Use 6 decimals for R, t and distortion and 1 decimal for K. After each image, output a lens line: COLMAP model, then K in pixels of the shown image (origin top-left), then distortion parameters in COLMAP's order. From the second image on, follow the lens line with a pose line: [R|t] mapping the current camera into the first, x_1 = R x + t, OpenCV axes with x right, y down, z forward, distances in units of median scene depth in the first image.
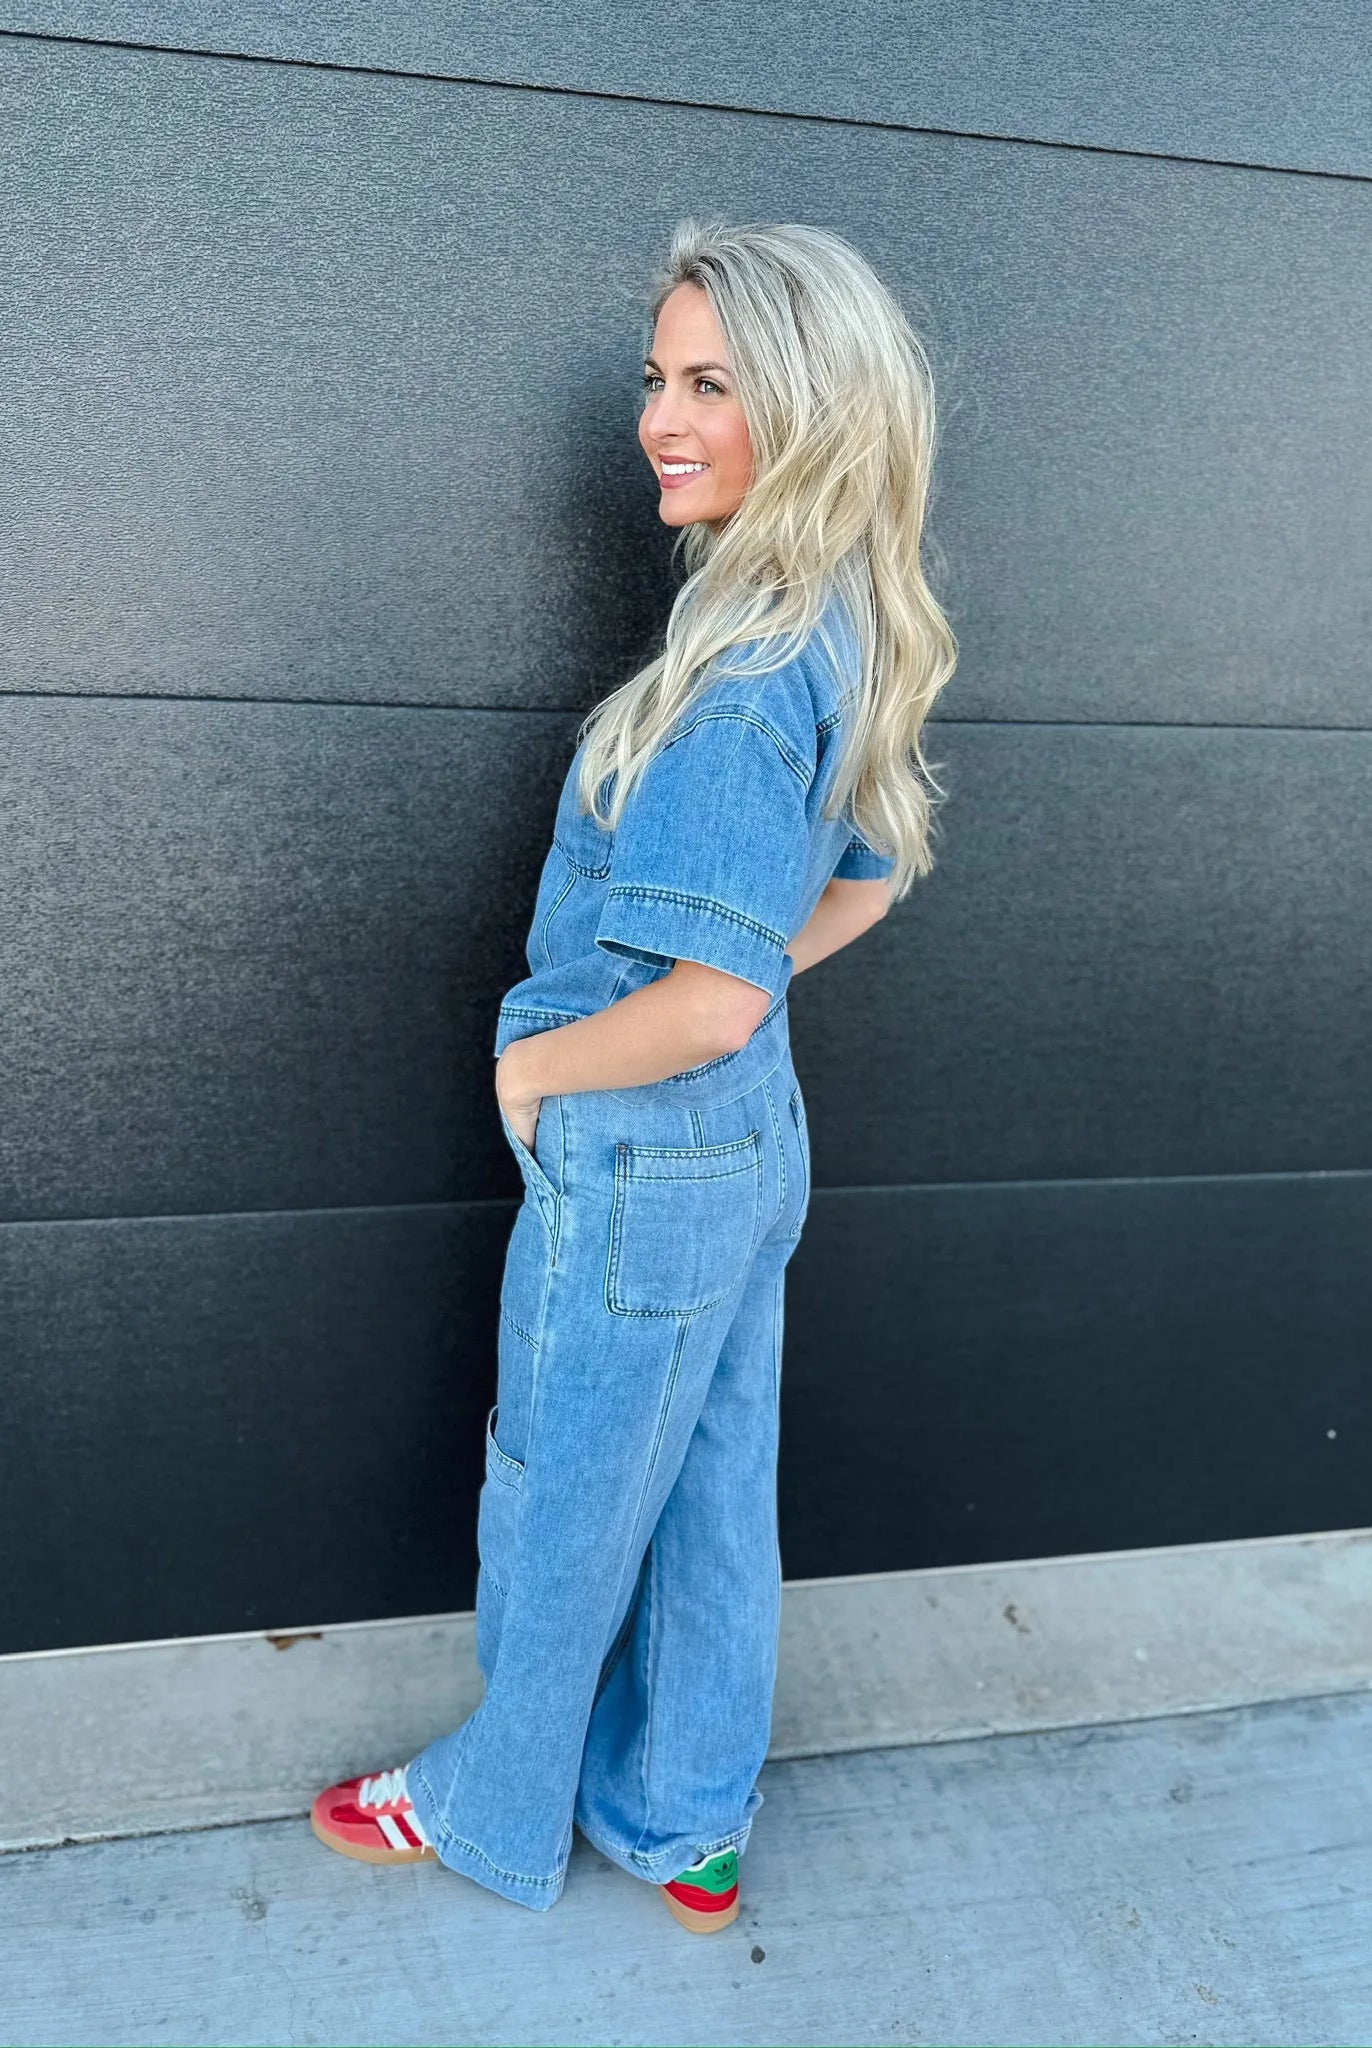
lens RADIAL K [[1458.8, 0, 683.9], [0, 1458.8, 1020.9], [0, 0, 1]] dist [-0.024342, 0.010600]
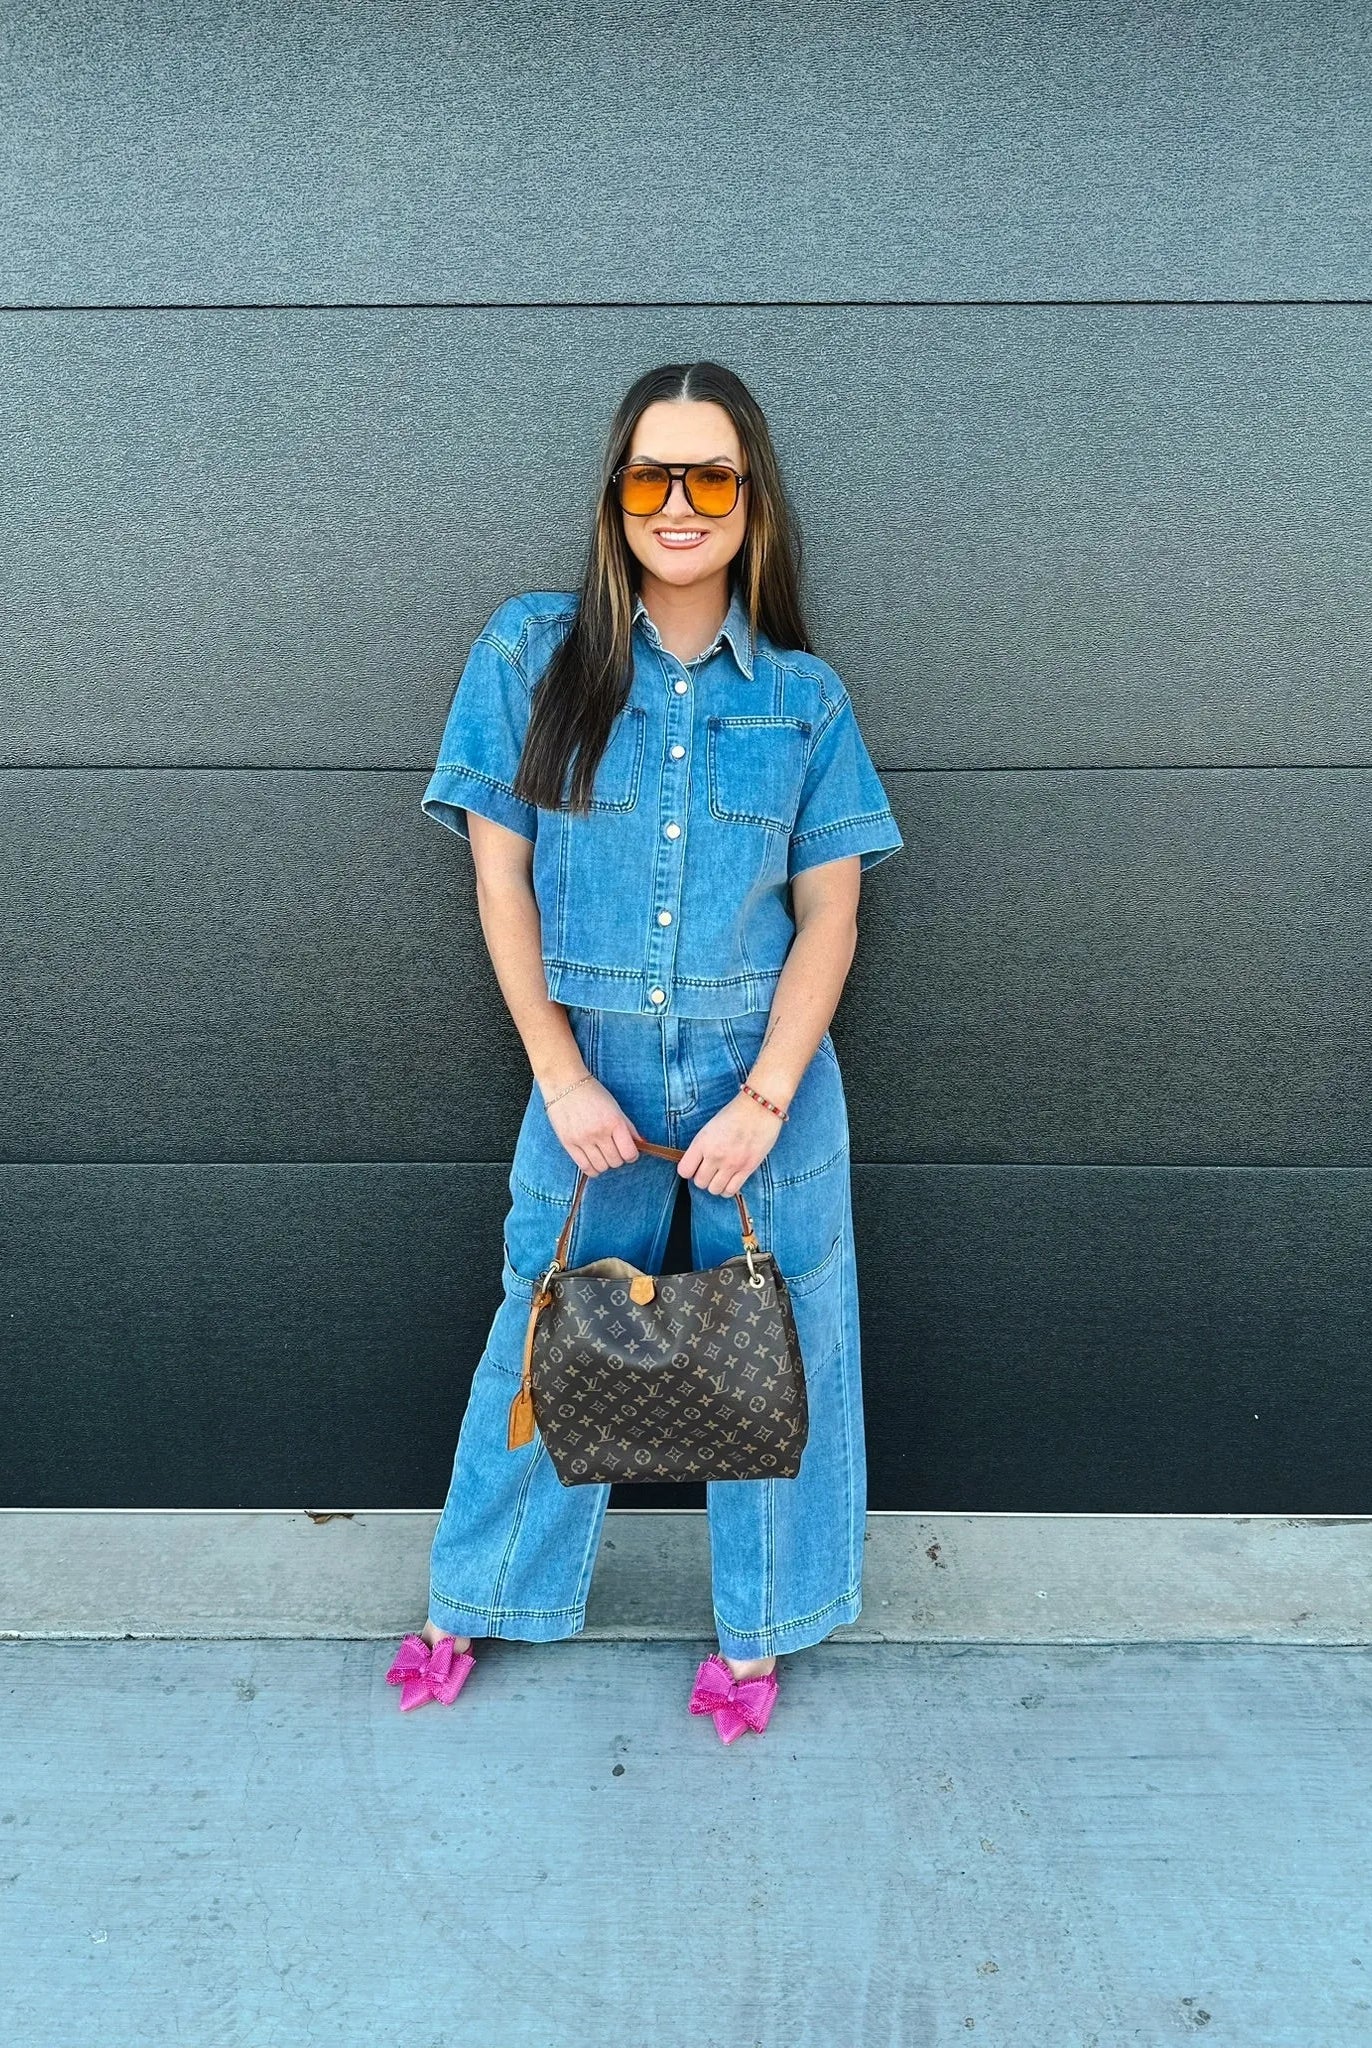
lens RADIAL K [[1450.0, 0, 687.8], [0, 1450.0, 1020.8], [0, 0, 1]] dist [-0.008621, -0.005498]
pose [[0.978948, 0.006576, -0.204006, 0.329771], [-0.016651, 0.998722, -0.047709, 0.065068], [0.203432, 0.050102, 0.977806, -0.201091]]
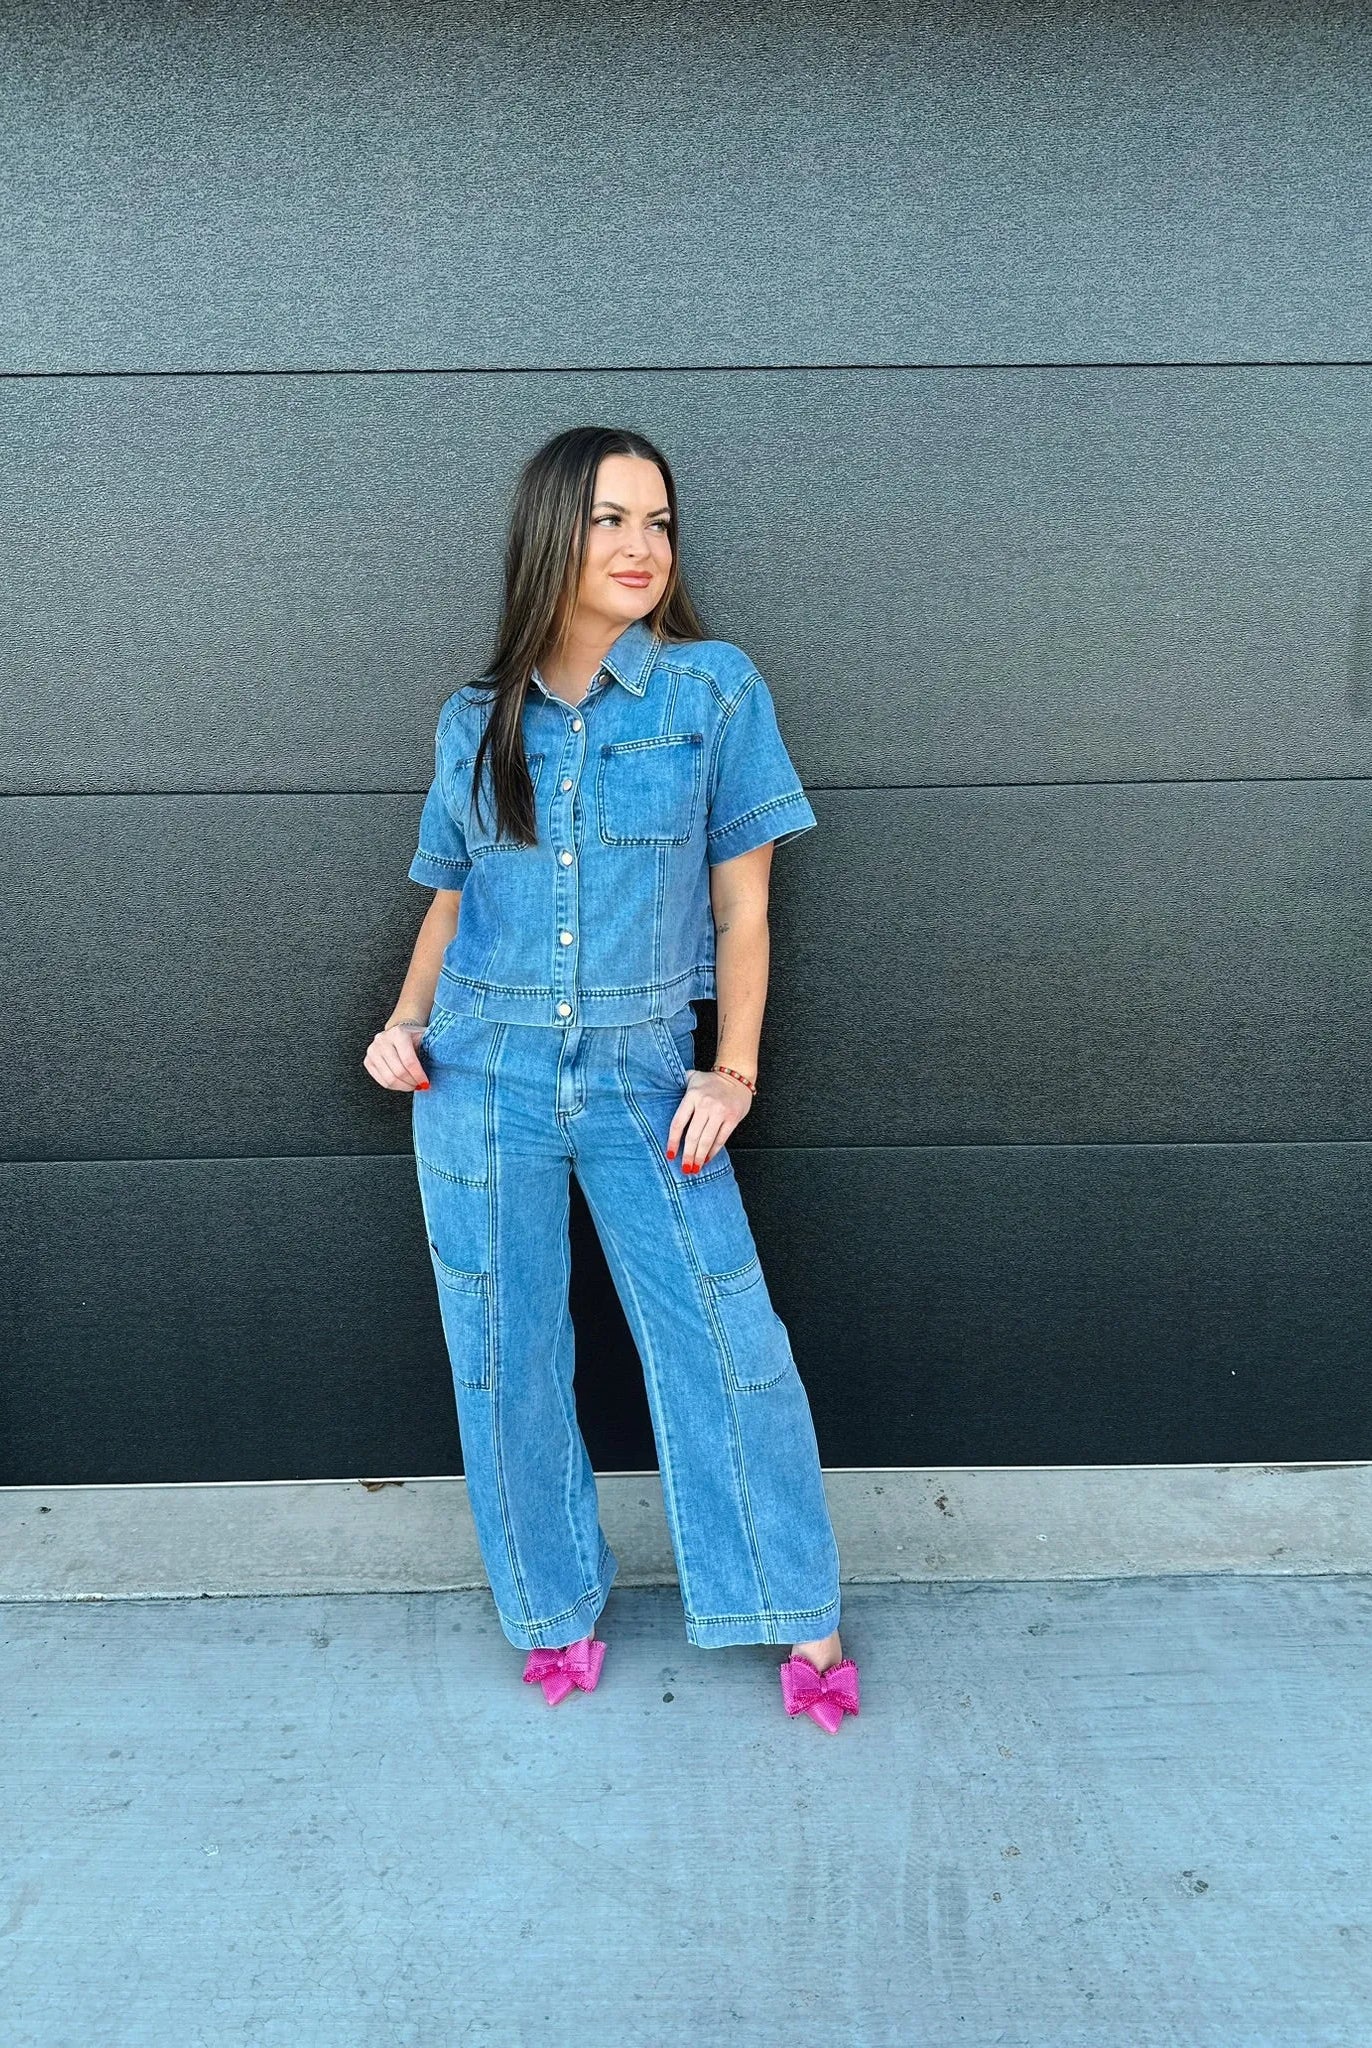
lens RADIAL K [[1447.1, 0, 686.0], [0, 1447.1, 1024.0], [0, 0, 1]] dist [0.001408, -0.019148]
pose [[0.983439, -0.009734, -0.180978, 0.295989], [0.000279, 0.998637, -0.052196, 0.082991], [0.181239, 0.051281, 0.982101, -0.329492]]
